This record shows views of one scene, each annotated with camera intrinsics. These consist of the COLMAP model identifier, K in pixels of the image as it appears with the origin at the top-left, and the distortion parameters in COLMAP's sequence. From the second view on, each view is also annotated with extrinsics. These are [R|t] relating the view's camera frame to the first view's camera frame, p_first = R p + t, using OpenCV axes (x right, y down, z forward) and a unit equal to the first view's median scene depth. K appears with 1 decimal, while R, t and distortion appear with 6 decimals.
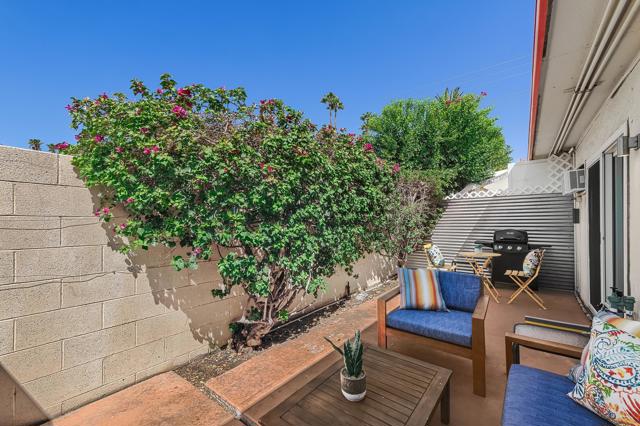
lens RADIAL K [[262.0, 0, 316.6], [0, 262.0, 222.1], [0, 0, 1]] dist [0.015989, -0.003378]
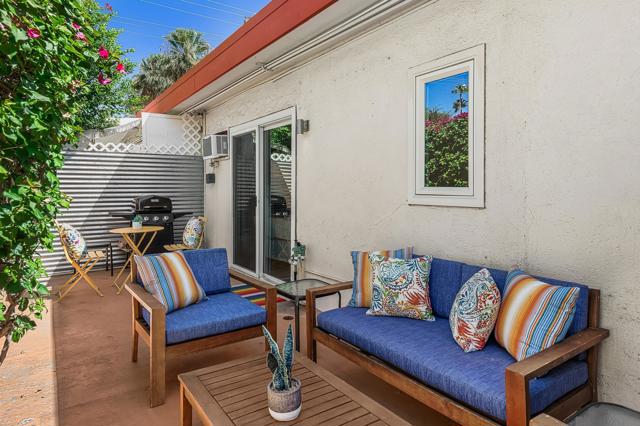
lens RADIAL K [[394.0, 0, 319.6], [0, 394.0, 190.3], [0, 0, 1]] dist [0.004708, -0.000085]
pose [[0.263873, -0.001918, 0.964556, -0.366359], [-0.005208, 0.999981, 0.003413, 0.005052], [-0.964543, -0.005924, 0.263858, 0.244996]]
